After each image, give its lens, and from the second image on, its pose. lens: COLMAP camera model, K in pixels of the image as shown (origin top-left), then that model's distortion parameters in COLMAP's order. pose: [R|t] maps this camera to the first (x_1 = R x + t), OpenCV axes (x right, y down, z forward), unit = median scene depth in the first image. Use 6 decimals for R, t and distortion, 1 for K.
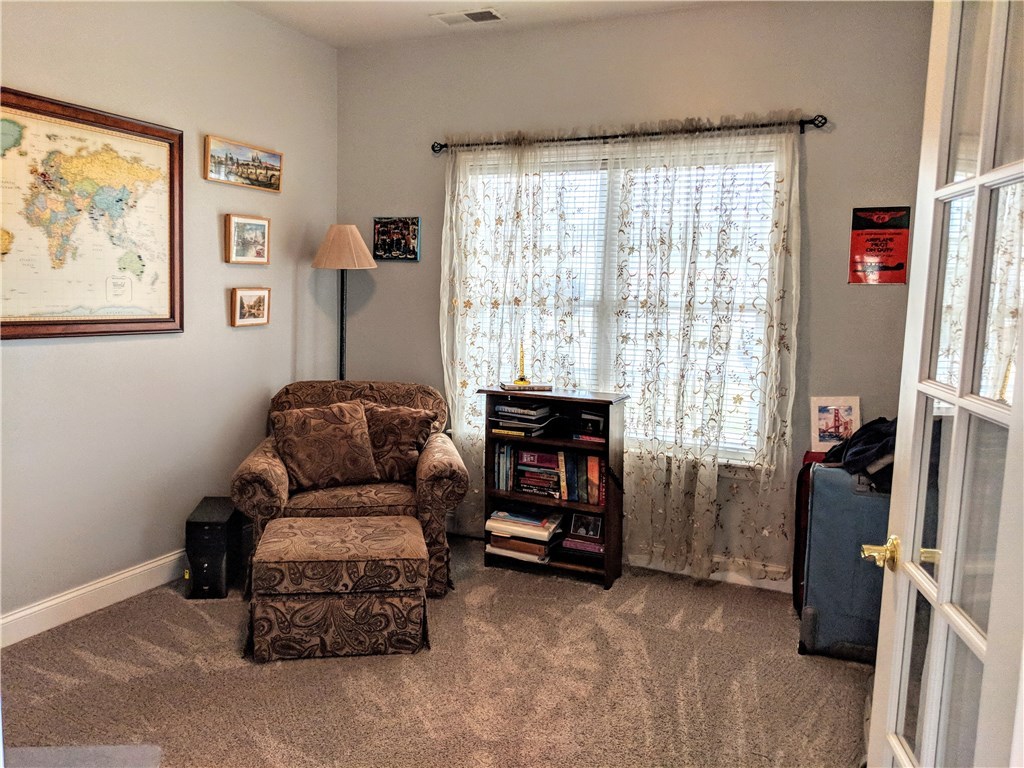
lens RADIAL K [[809.9, 0, 504.4], [0, 809.9, 377.6], [0, 0, 1]] dist [0.032406, -0.017533]
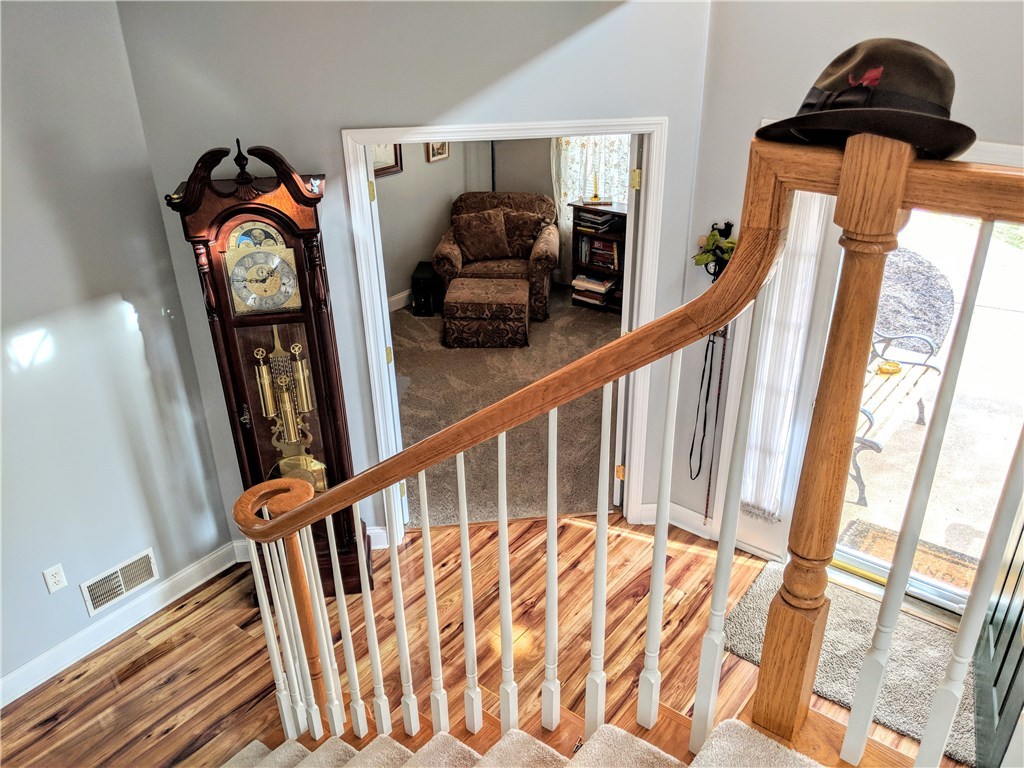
lens RADIAL K [[813.8, 0, 515.3], [0, 813.8, 385.5], [0, 0, 1]] dist [0.063833, -0.130795]
pose [[0.974017, 0.062933, -0.217557, 0.273176], [0.017124, 0.937402, 0.347828, -0.240469], [0.225828, -0.342516, 0.911968, -0.761174]]
